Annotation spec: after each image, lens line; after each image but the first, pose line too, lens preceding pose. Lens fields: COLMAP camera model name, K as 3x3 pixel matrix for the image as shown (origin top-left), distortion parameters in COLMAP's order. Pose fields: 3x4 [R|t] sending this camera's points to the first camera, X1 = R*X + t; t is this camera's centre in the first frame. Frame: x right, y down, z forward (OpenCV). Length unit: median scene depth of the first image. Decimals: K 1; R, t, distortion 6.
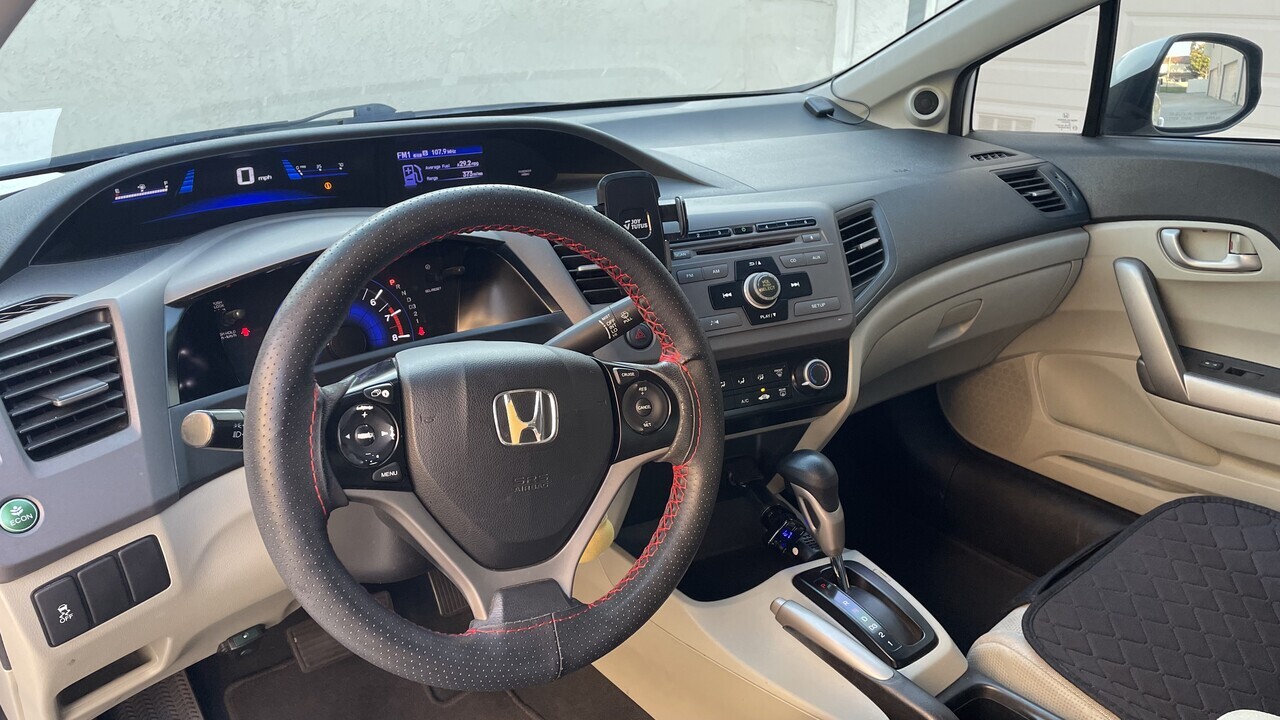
lens RADIAL K [[1025.0, 0, 638.6], [0, 1025.0, 318.7], [0, 0, 1]] dist [0.092295, -0.147950]
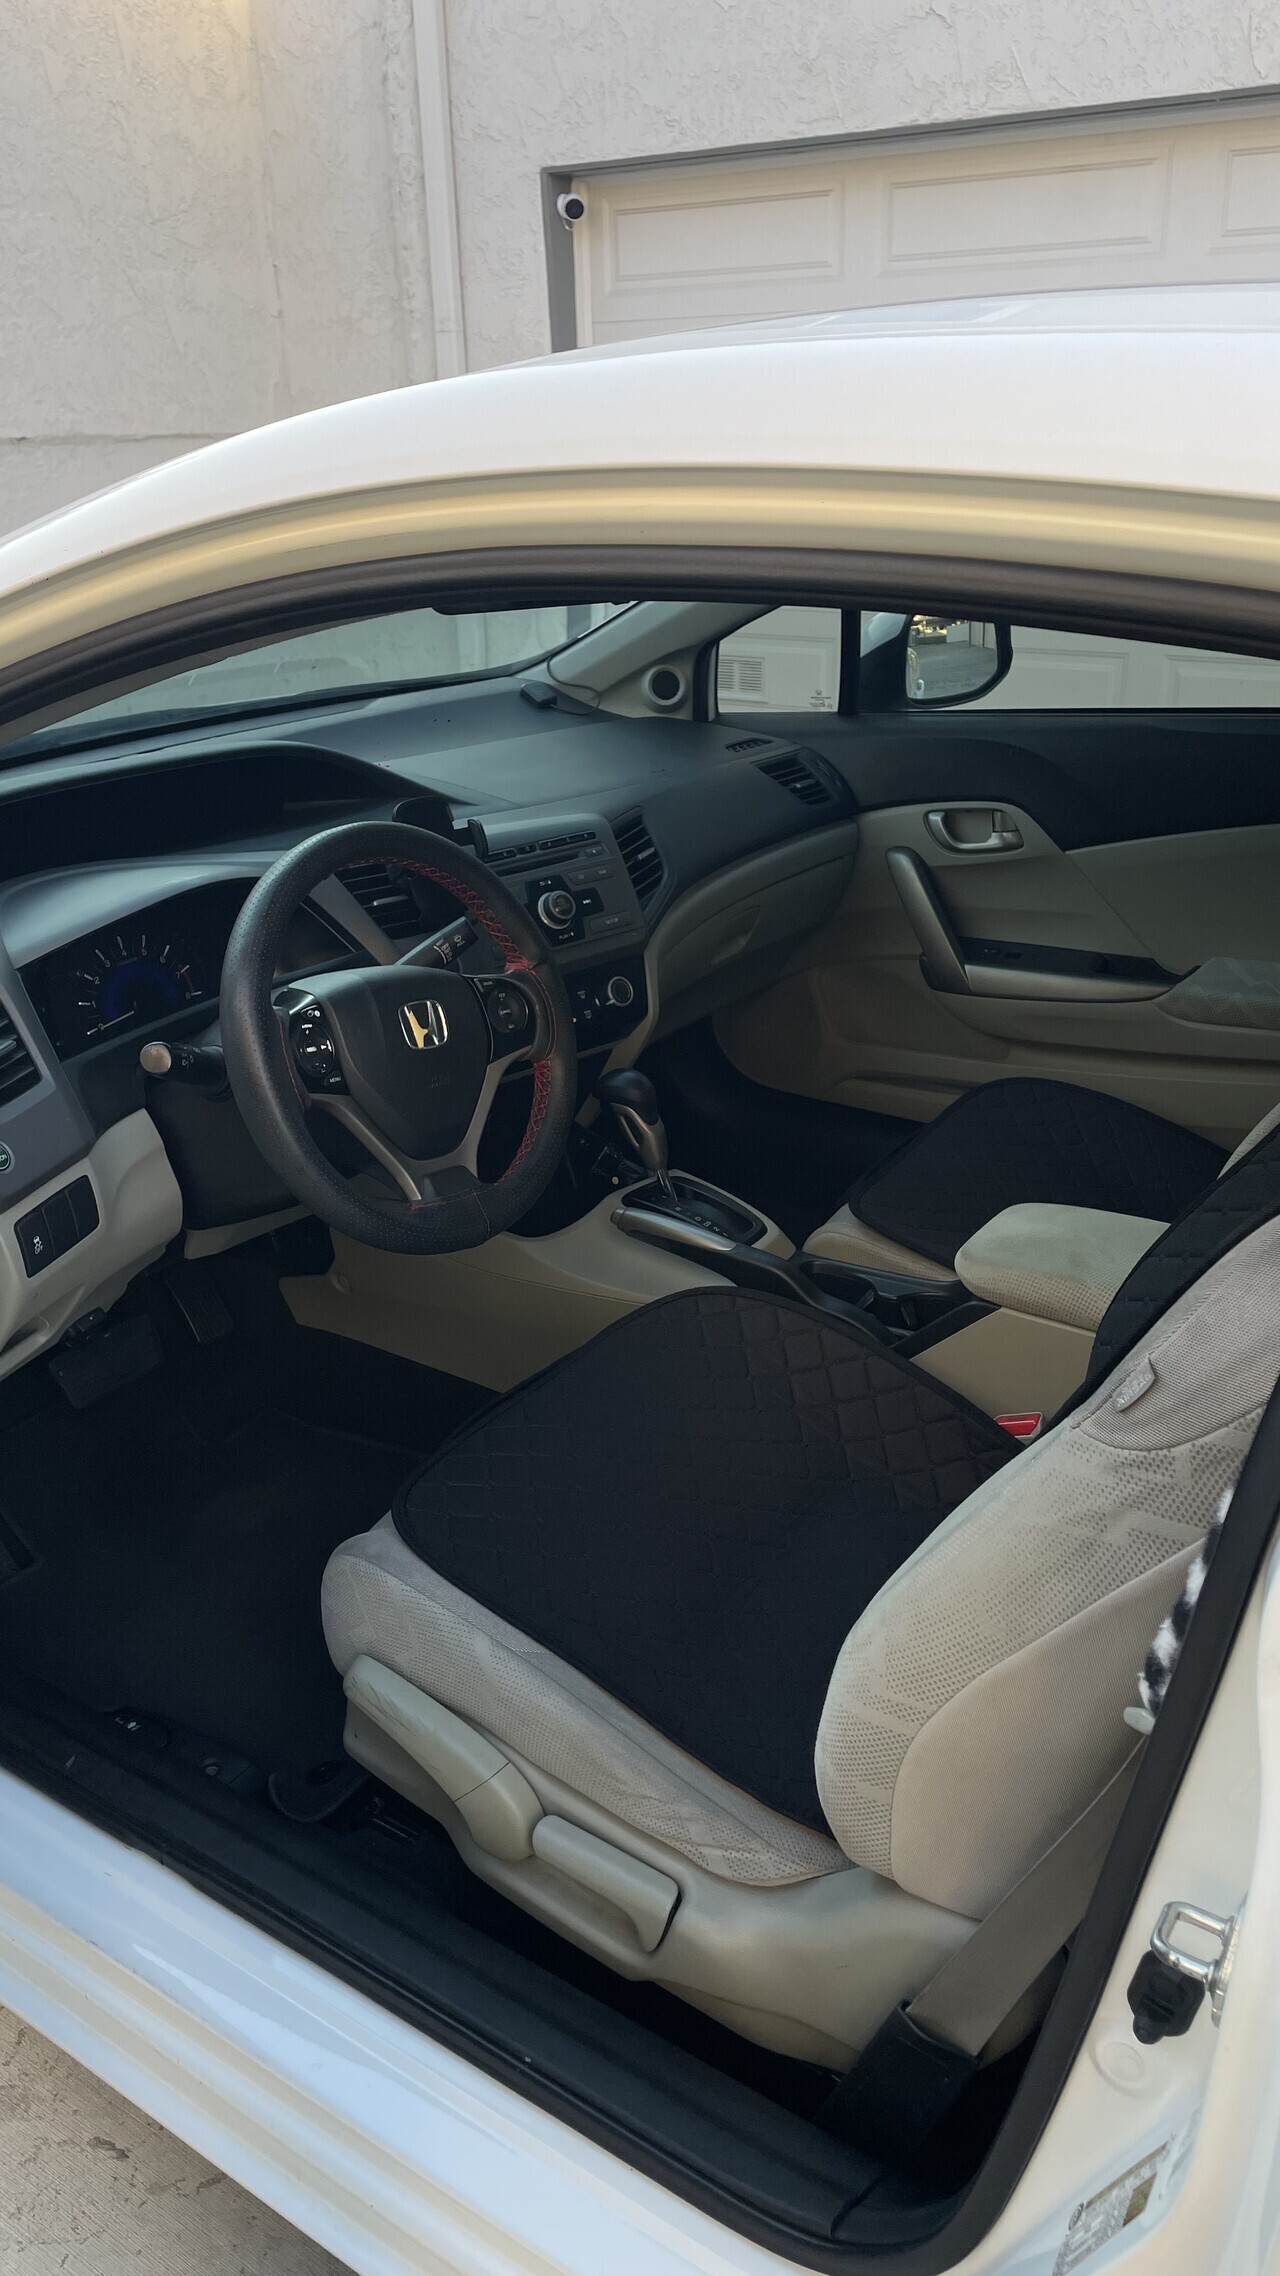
lens RADIAL K [[2242.9, 0, 640.0], [0, 2242.9, 1138.0], [0, 0, 1]] dist [0.196367, -0.316906]
pose [[0.946768, -0.124202, 0.296992, -0.417067], [0.115002, 0.992189, 0.048325, 0.083299], [-0.300674, -0.011598, 0.953657, -0.943335]]
